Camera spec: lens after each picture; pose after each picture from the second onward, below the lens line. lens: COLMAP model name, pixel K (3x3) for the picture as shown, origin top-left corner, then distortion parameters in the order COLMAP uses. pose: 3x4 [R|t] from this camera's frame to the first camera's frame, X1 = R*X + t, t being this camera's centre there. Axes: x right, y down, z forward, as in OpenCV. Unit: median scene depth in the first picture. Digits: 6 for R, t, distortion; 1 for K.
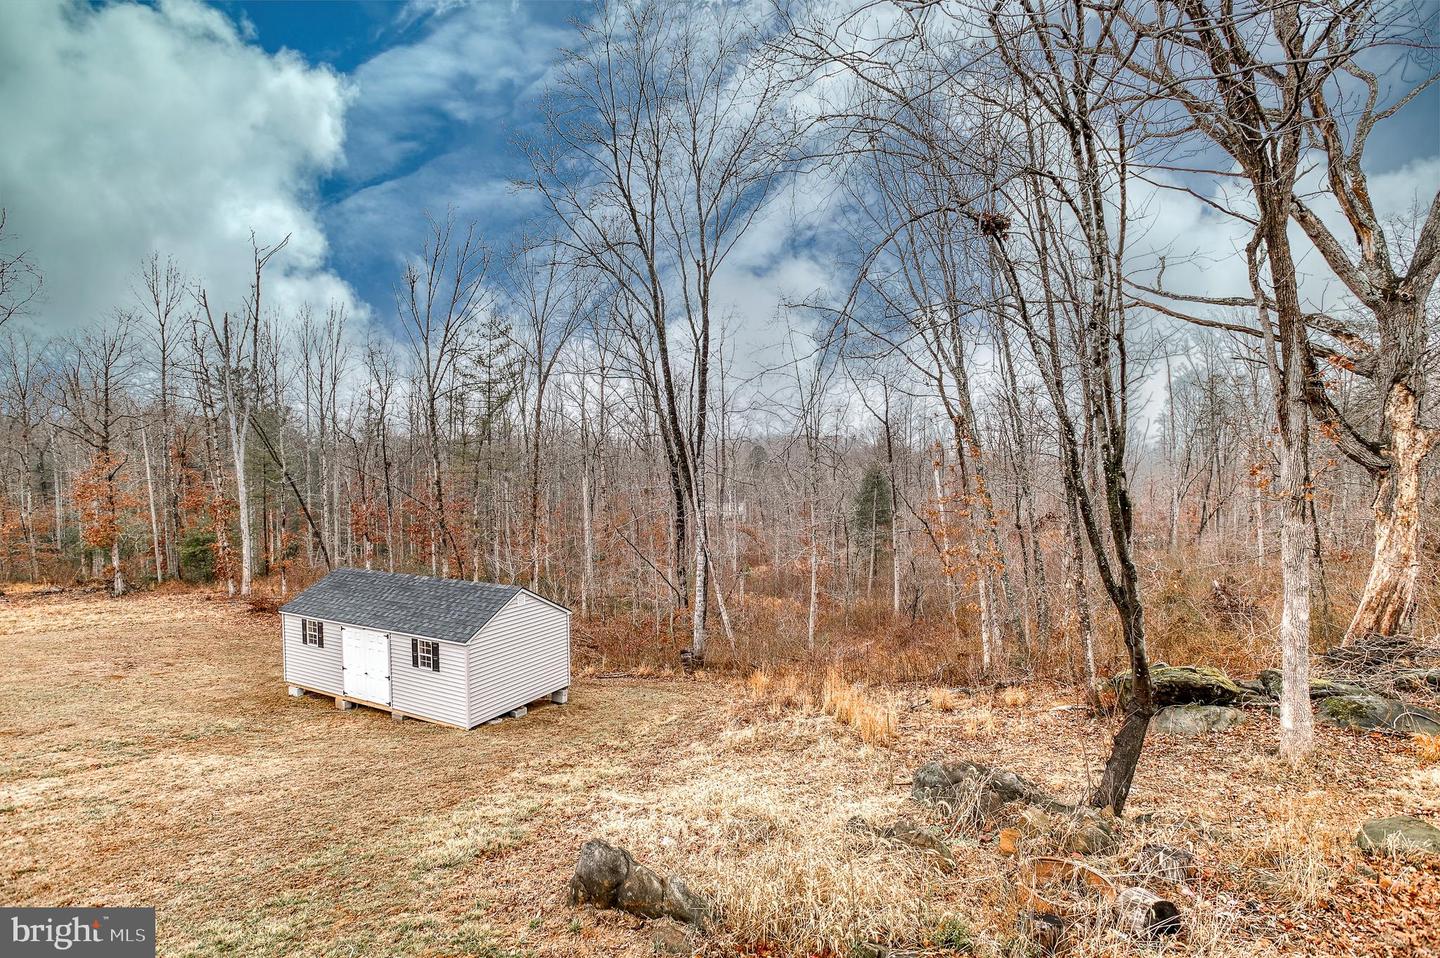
lens RADIAL K [[693.9, 0, 717.6], [0, 693.9, 476.9], [0, 0, 1]] dist [-0.054146, 0.026303]
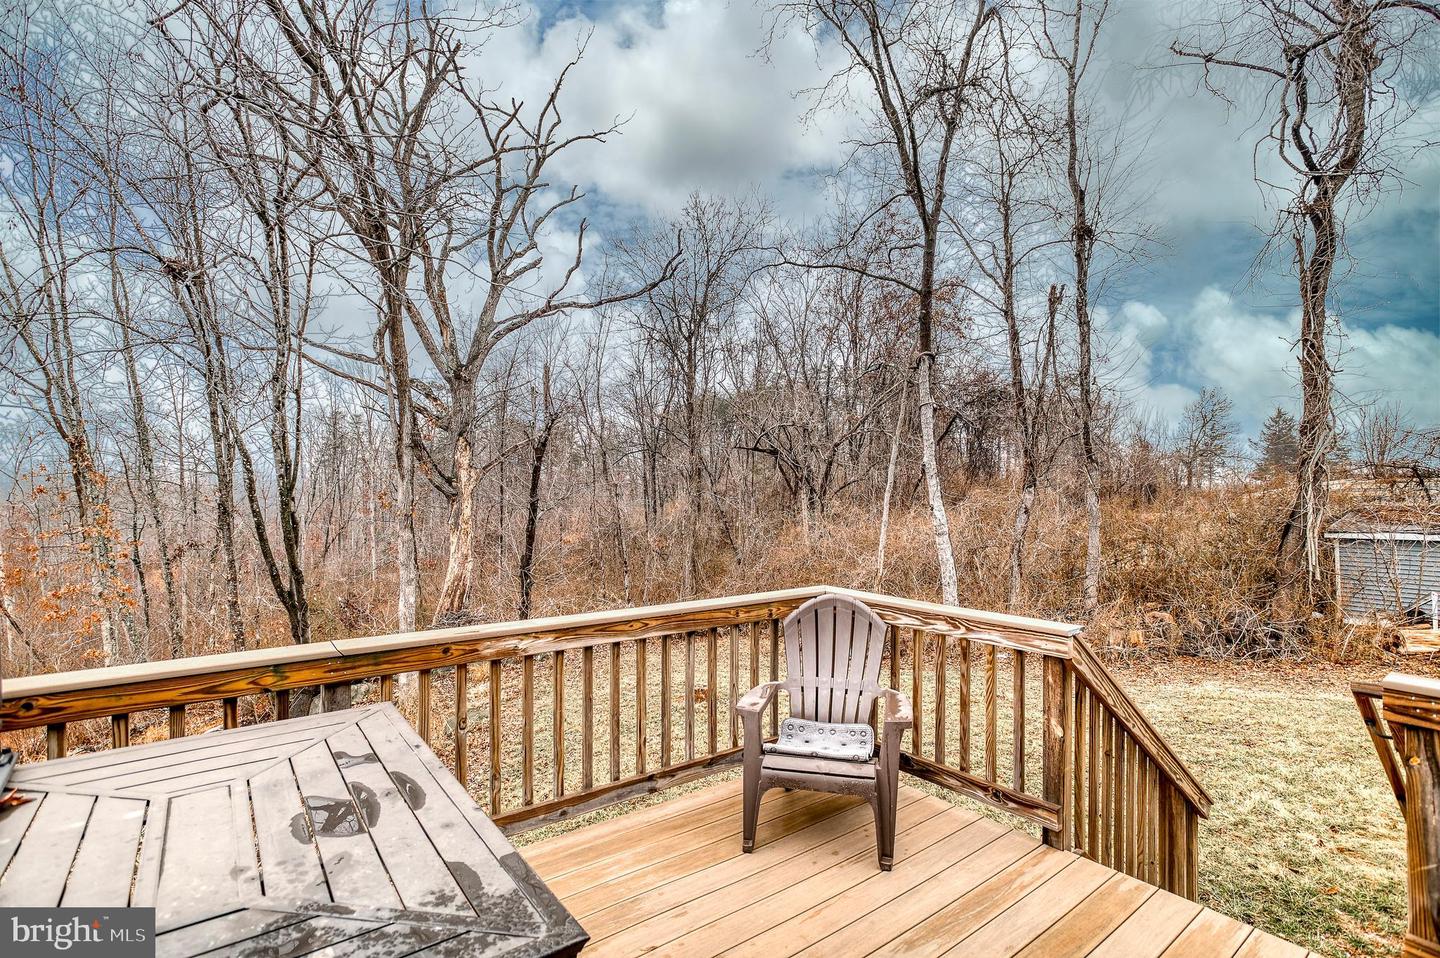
lens RADIAL K [[693.9, 0, 717.6], [0, 693.9, 476.9], [0, 0, 1]] dist [-0.054146, 0.026303]
pose [[0.413711, 0.023214, 0.910112, -0.112114], [0.015383, 0.999354, -0.032483, 0.004677], [-0.910278, 0.027439, 0.413086, -0.112870]]
